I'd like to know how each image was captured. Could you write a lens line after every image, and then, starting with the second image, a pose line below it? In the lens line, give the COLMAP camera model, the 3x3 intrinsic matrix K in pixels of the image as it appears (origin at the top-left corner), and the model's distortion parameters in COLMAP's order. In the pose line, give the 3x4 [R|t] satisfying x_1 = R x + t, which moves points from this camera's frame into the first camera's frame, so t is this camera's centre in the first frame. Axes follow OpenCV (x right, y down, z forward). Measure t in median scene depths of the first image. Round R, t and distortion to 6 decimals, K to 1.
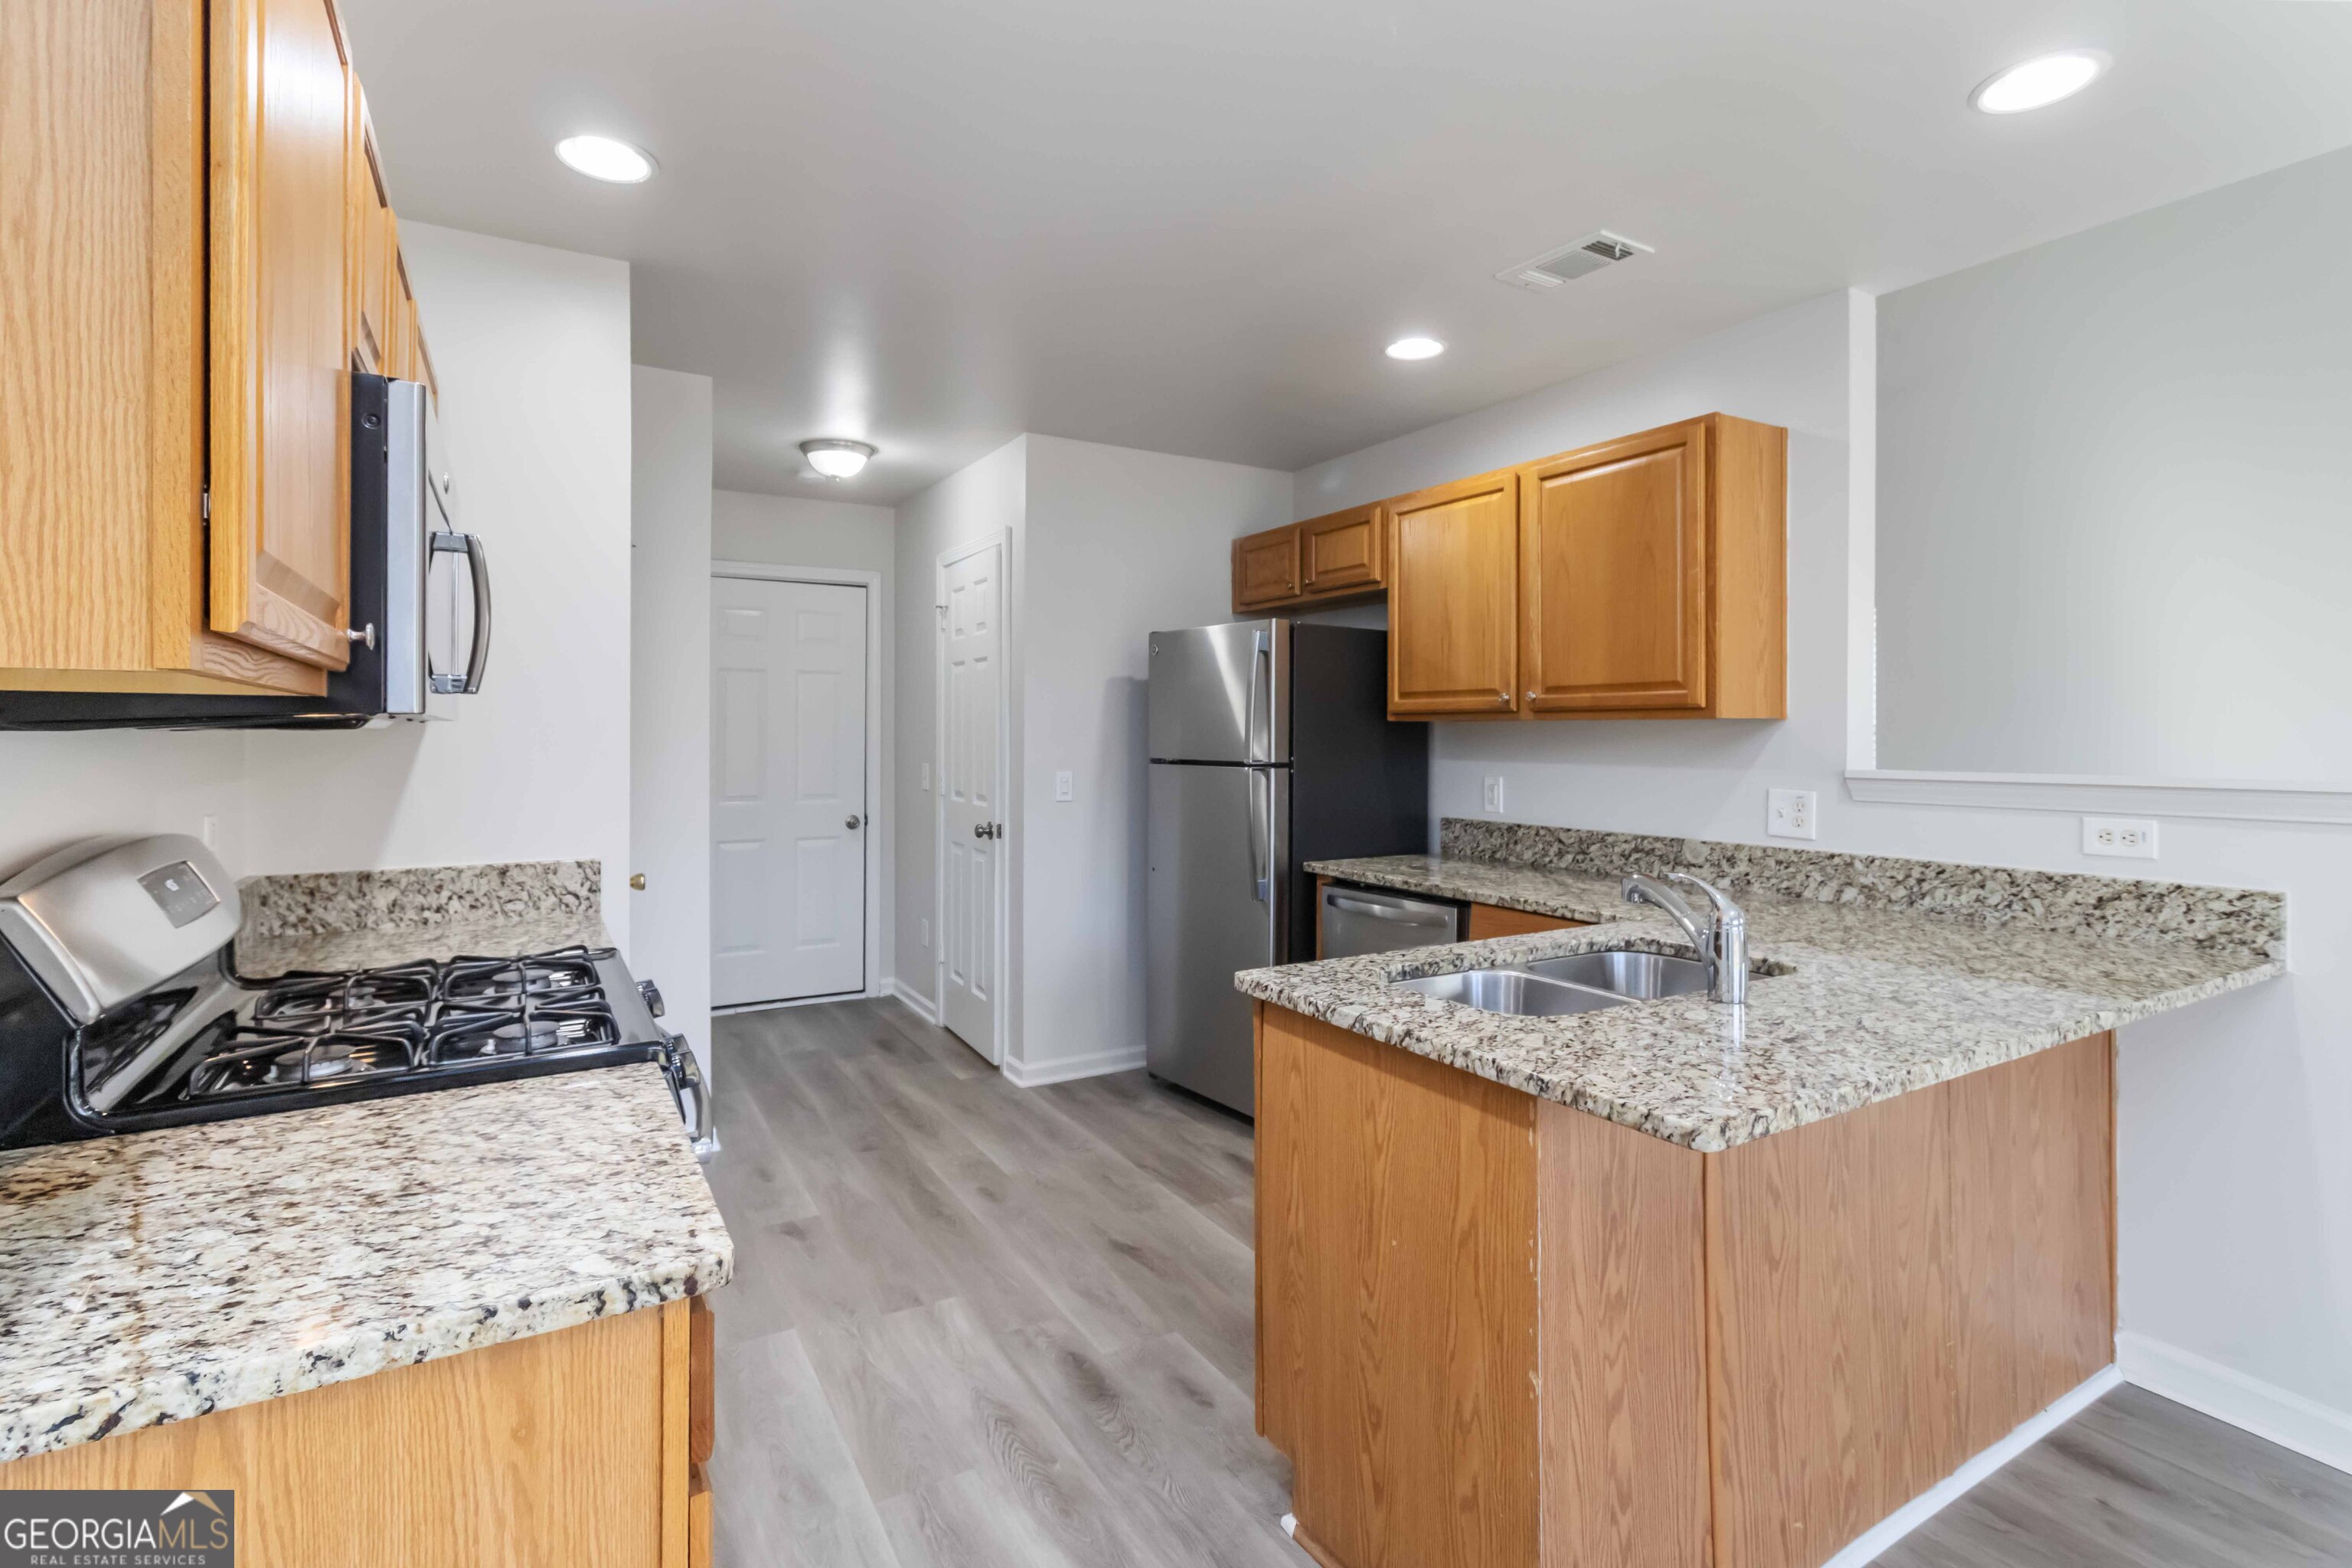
lens RADIAL K [[1123.2, 0, 1180.2], [0, 1123.2, 738.7], [0, 0, 1]] dist [0.000654, 0.000521]
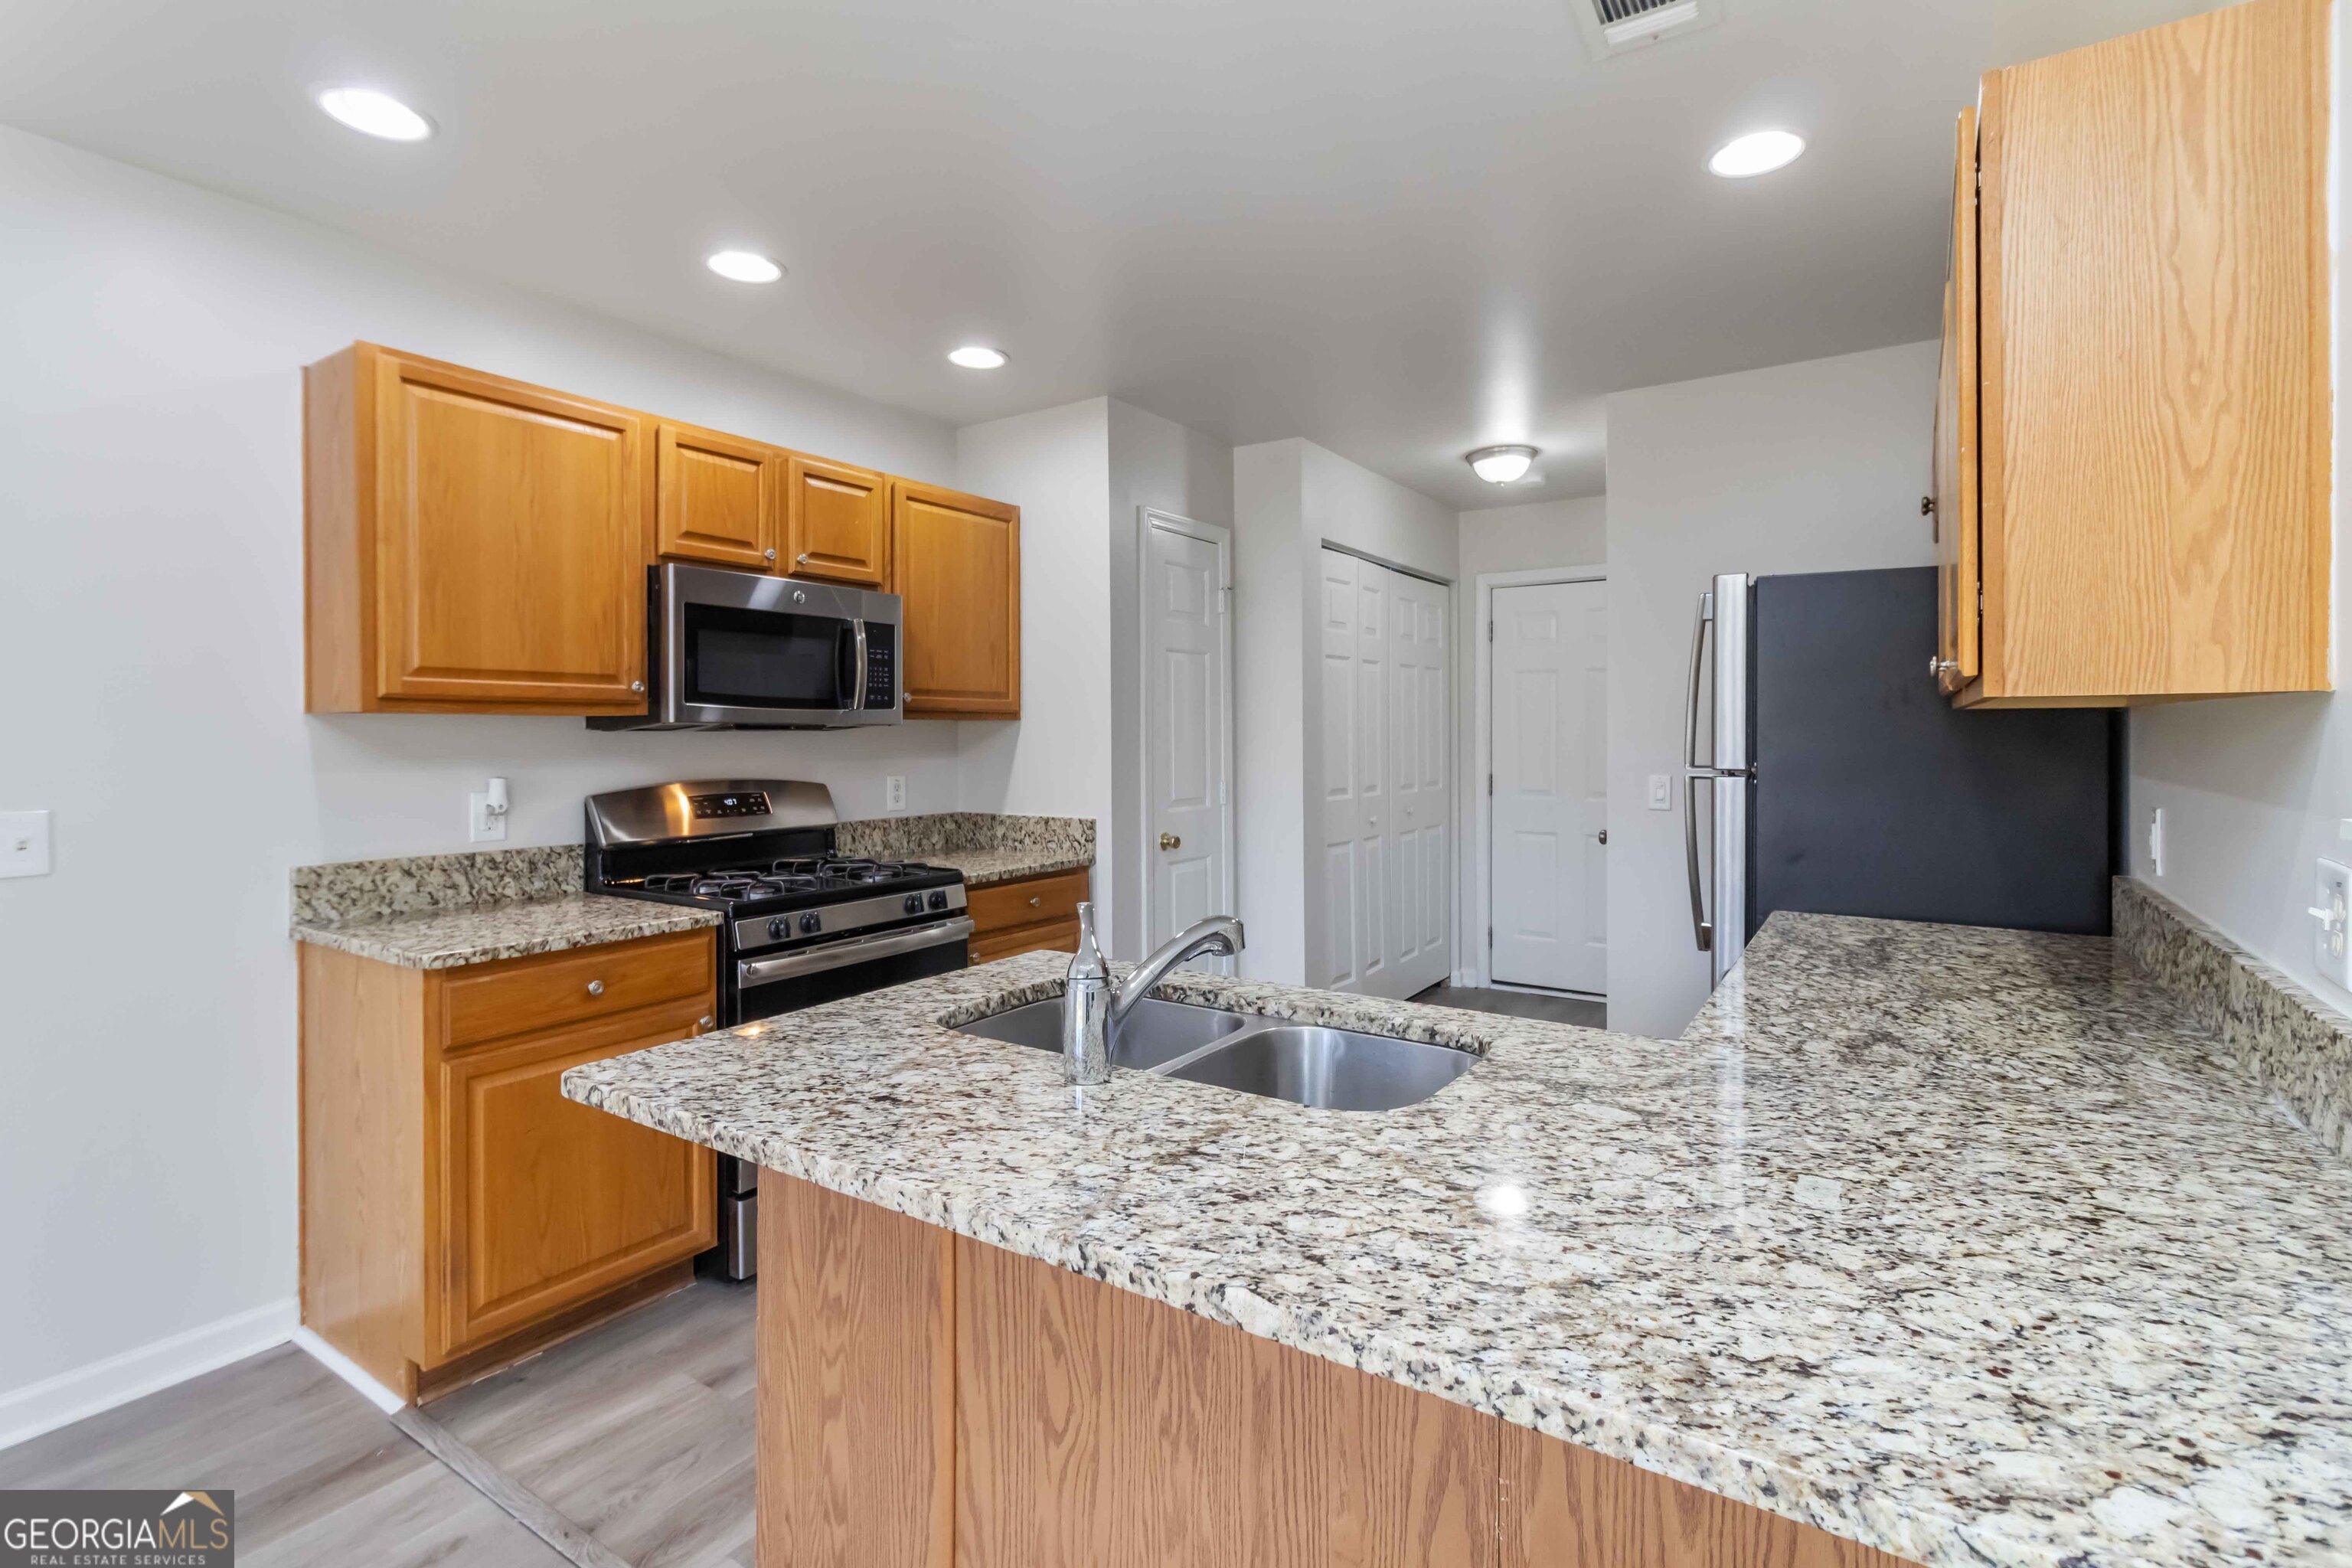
lens RADIAL K [[1106.0, 0, 1185.4], [0, 1106.0, 746.9], [0, 0, 1]] dist [0.000049, 0.000143]
pose [[0.431221, 0.010661, -0.902183, 0.813299], [-0.002238, 0.999940, 0.010747, -0.000593], [0.902244, -0.002615, 0.431219, 0.502142]]
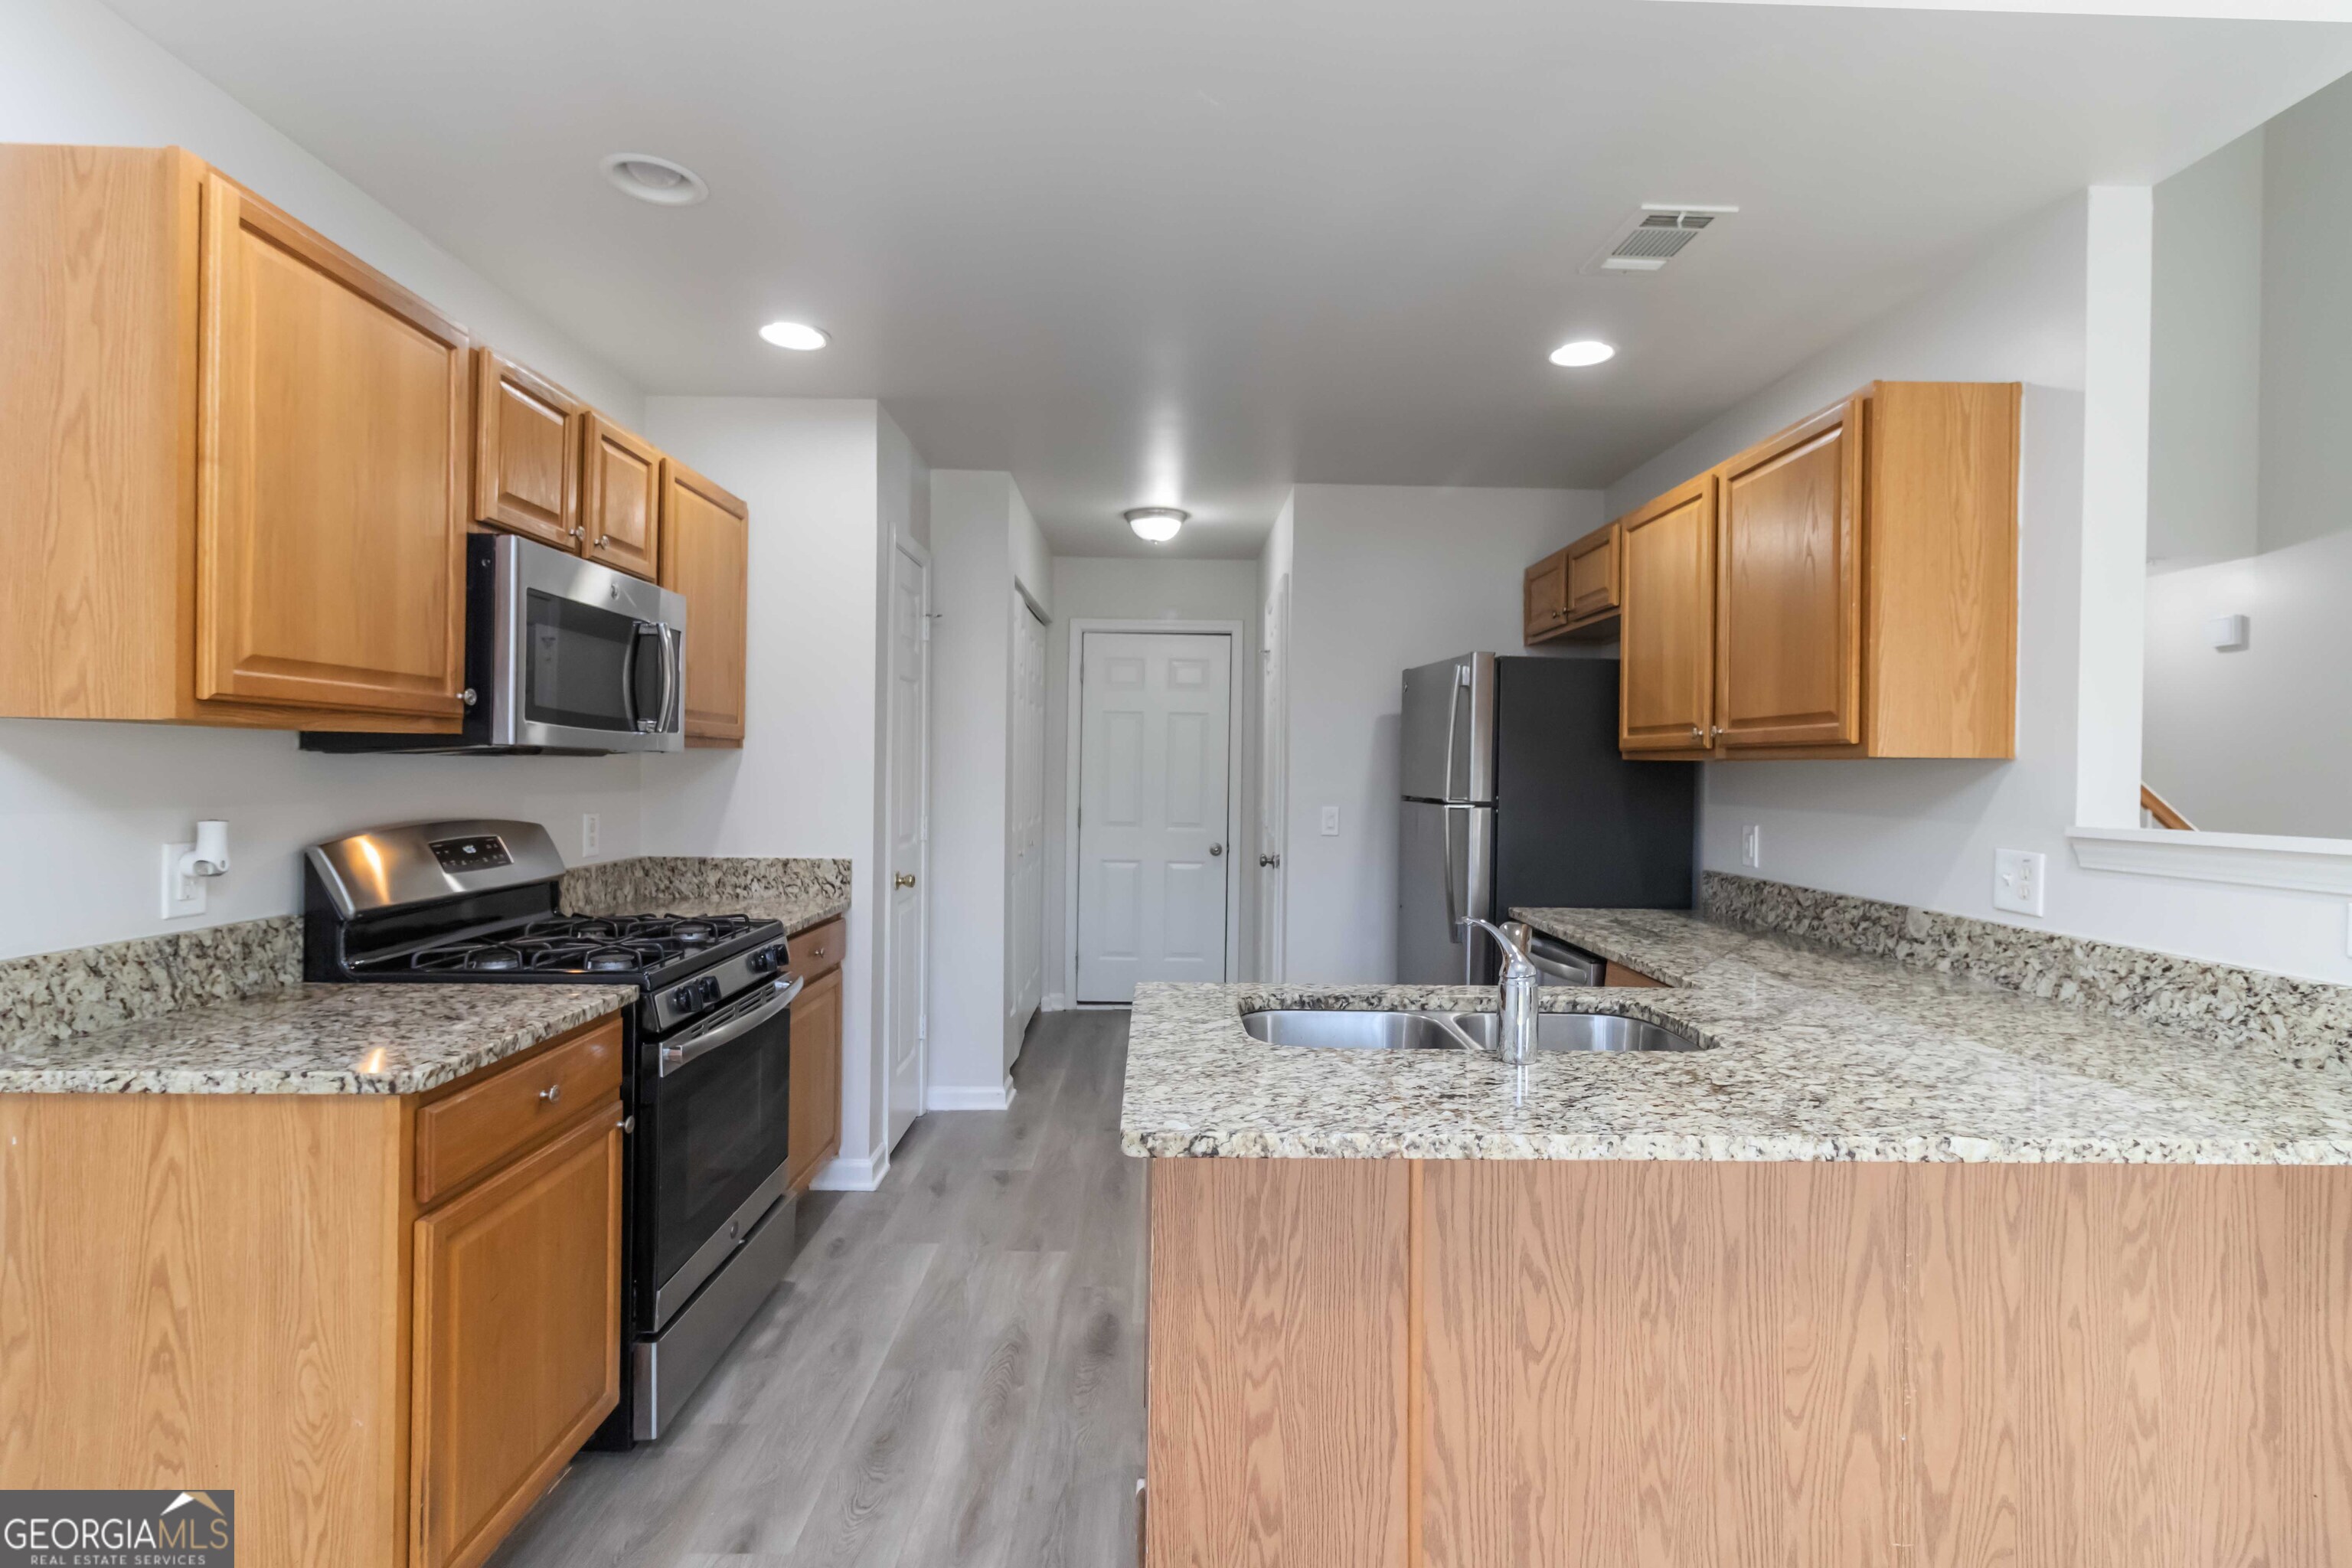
lens RADIAL K [[1135.8, 0, 1186.7], [0, 1135.8, 780.5], [0, 0, 1]] dist [0.001248, 0.000386]
pose [[0.869587, 0.016406, -0.493507, 0.482610], [-0.015620, 0.999862, 0.005716, 0.001927], [0.493532, 0.002738, 0.869723, 0.039849]]
